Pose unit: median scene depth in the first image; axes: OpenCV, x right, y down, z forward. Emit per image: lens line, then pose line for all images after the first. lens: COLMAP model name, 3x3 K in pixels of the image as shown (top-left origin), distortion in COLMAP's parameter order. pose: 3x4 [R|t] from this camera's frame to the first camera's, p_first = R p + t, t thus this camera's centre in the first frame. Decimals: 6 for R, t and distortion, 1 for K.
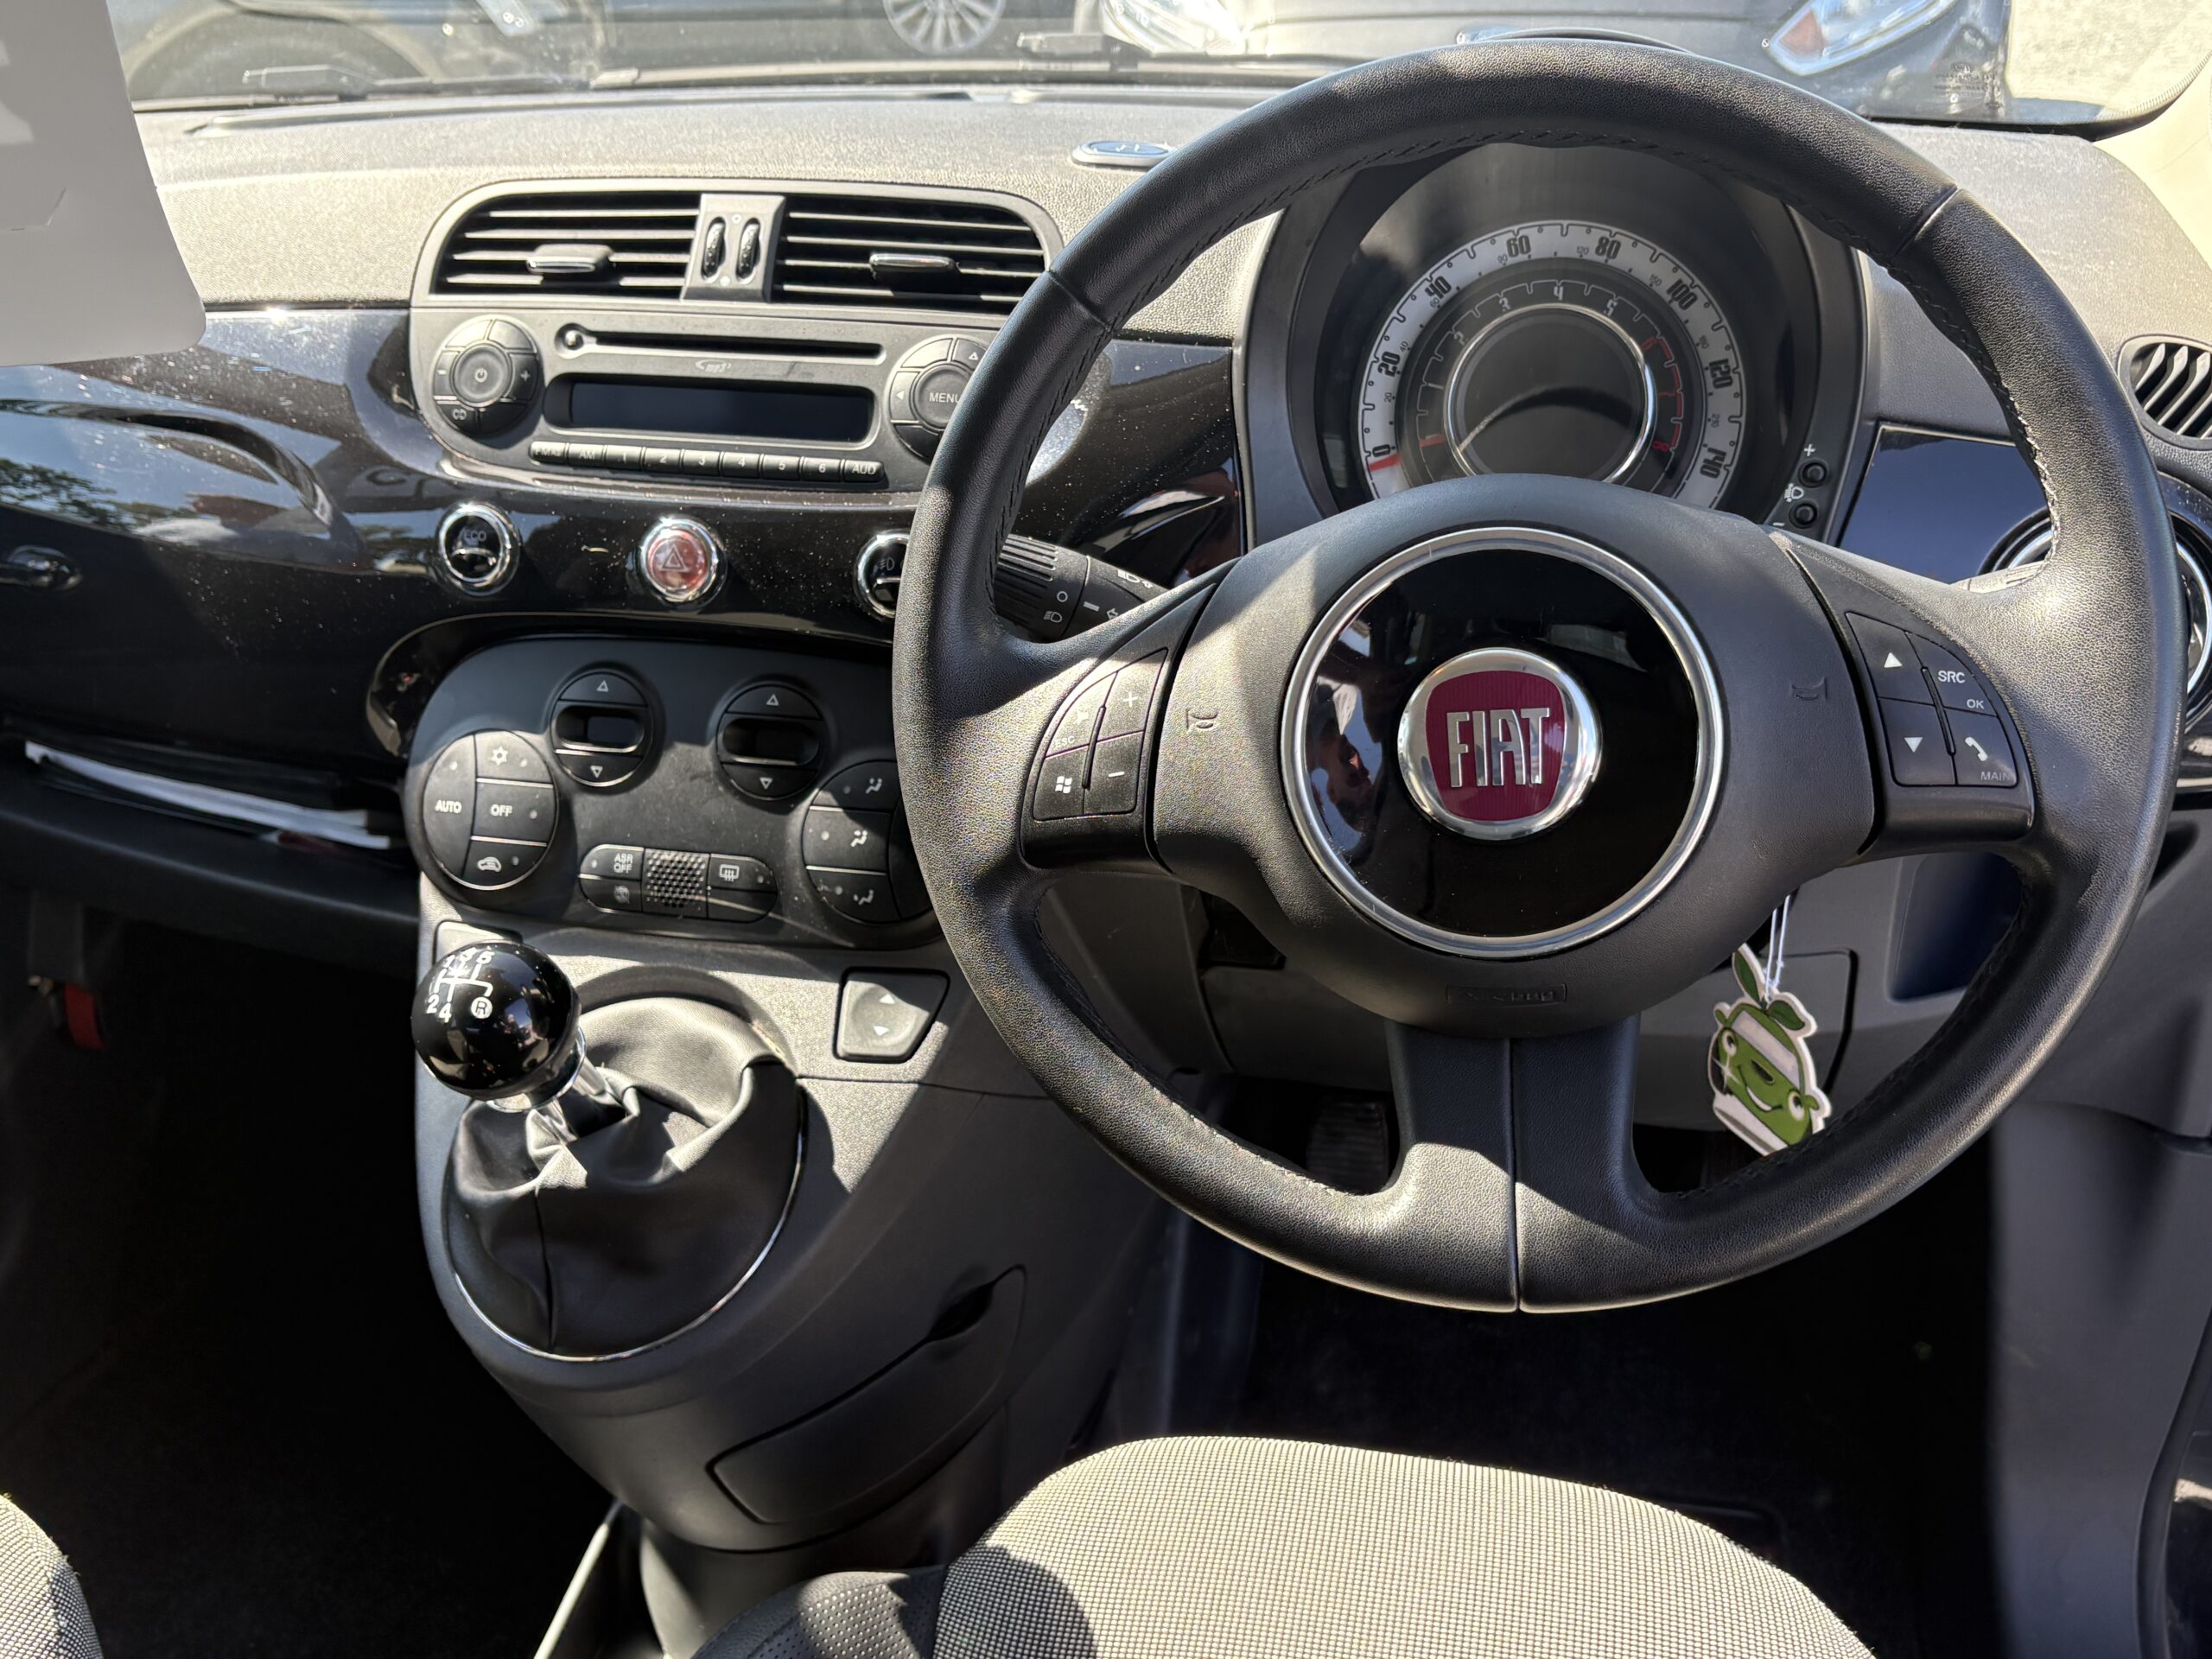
lens RADIAL K [[2168.5, 0, 1112.9], [0, 2168.5, 810.7], [0, 0, 1]] dist [0.088753, -0.161287]
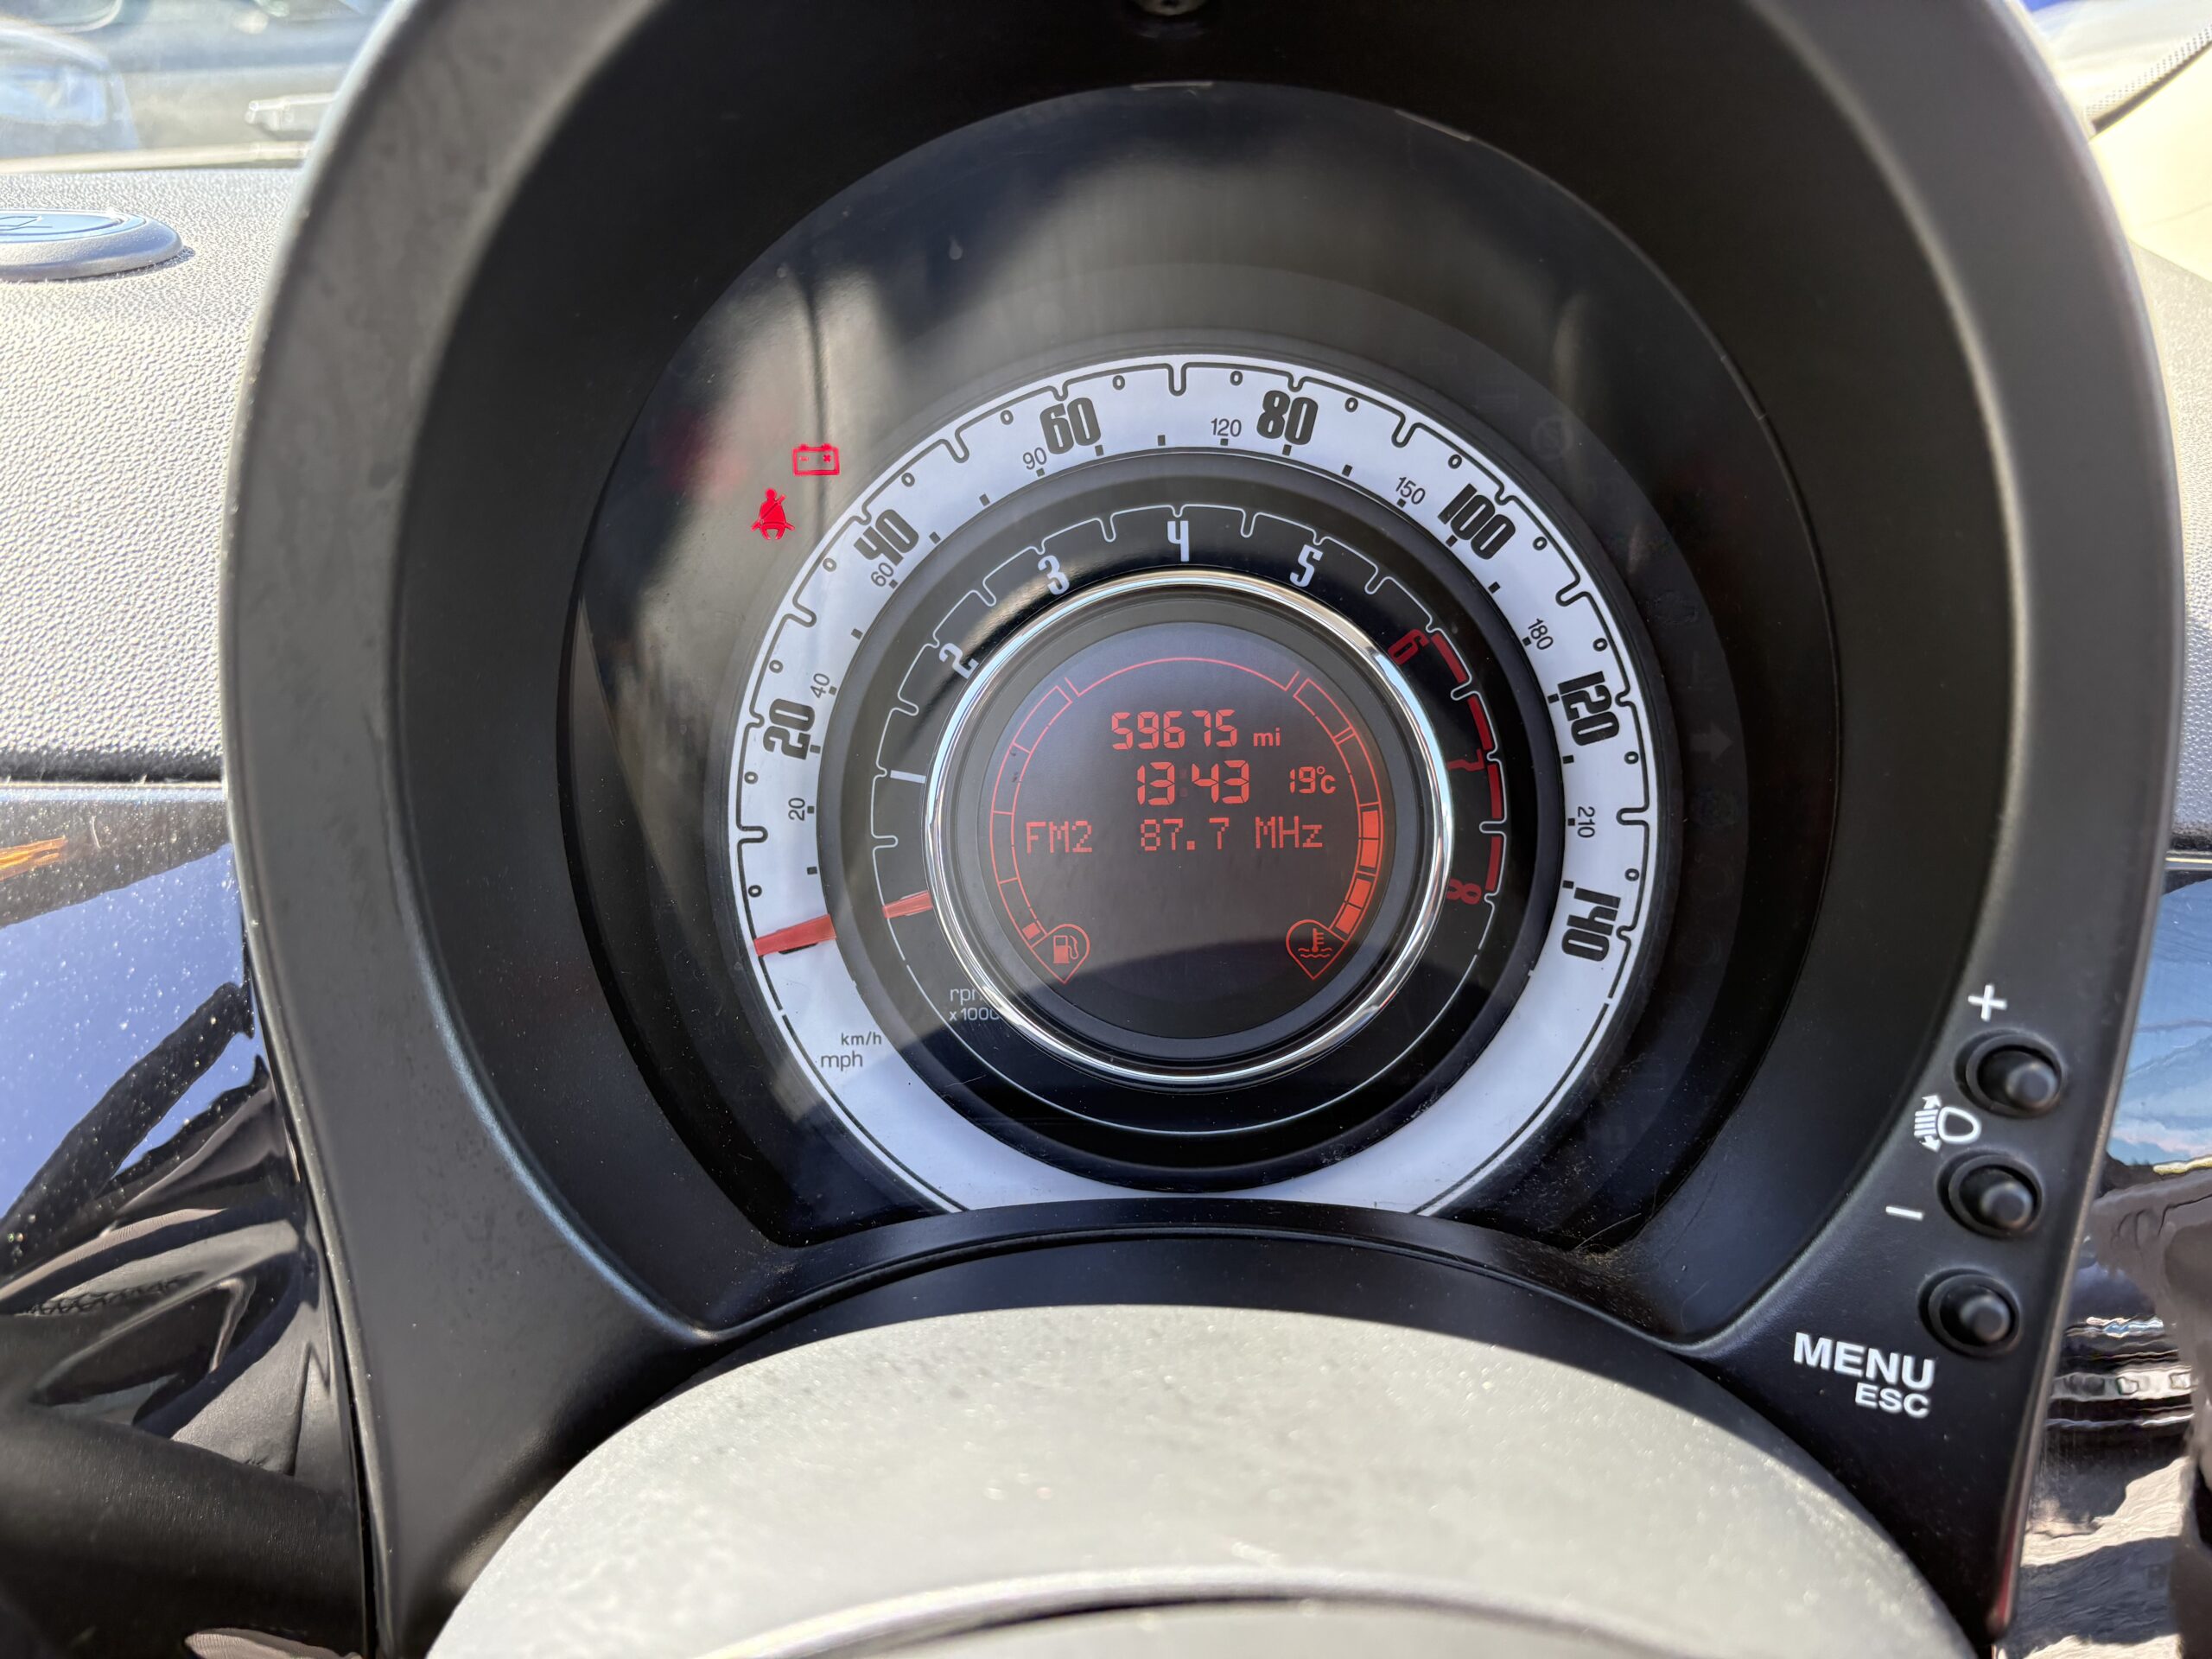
lens RADIAL K [[1699.8, 0, 1106.0], [0, 1699.8, 829.5], [0, 0, 1]] dist [0.021299, -0.001369]
pose [[0.980992, -0.102864, 0.164543, 0.134858], [0.102678, 0.994668, 0.009664, -0.189471], [-0.164660, 0.007415, 0.986322, 0.700525]]
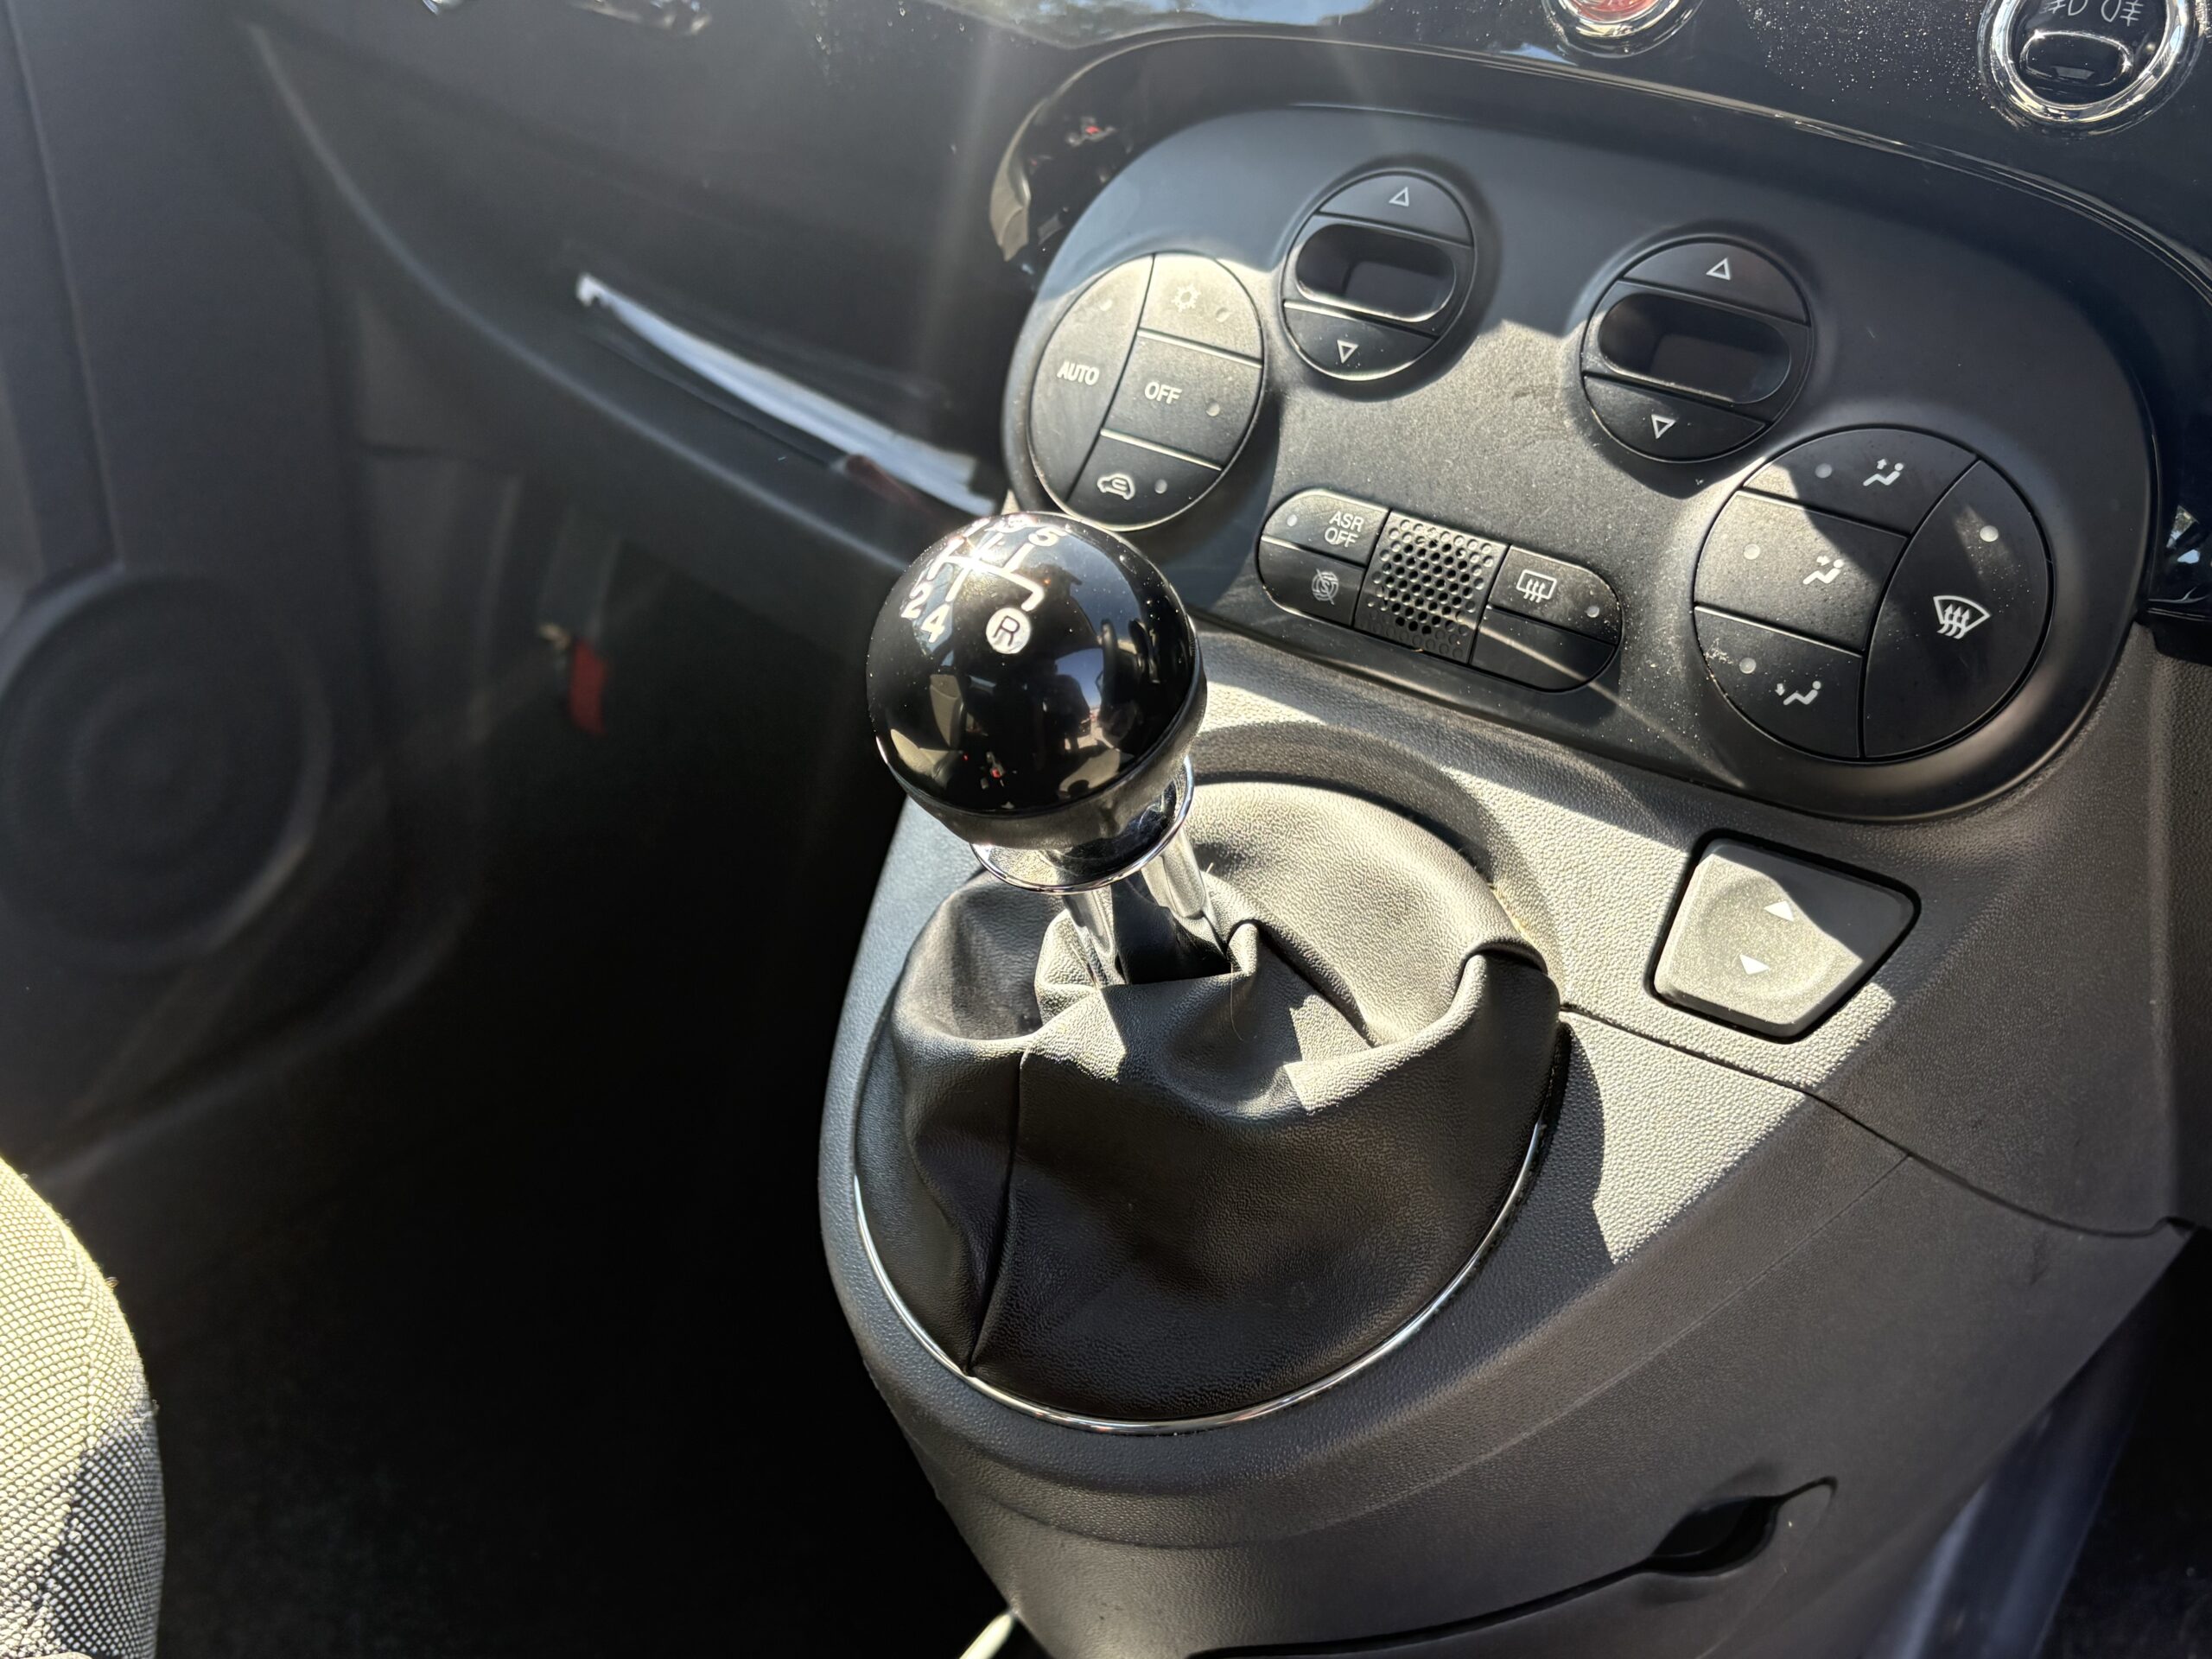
lens RADIAL K [[2139.2, 0, 1106.0], [0, 2139.2, 829.5], [0, 0, 1]] dist [0.214052, -0.896933]
pose [[0.920433, 0.271481, -0.281251, -0.110832], [-0.269073, 0.961926, 0.047932, 0.086323], [0.283555, 0.031559, 0.958436, 0.482087]]
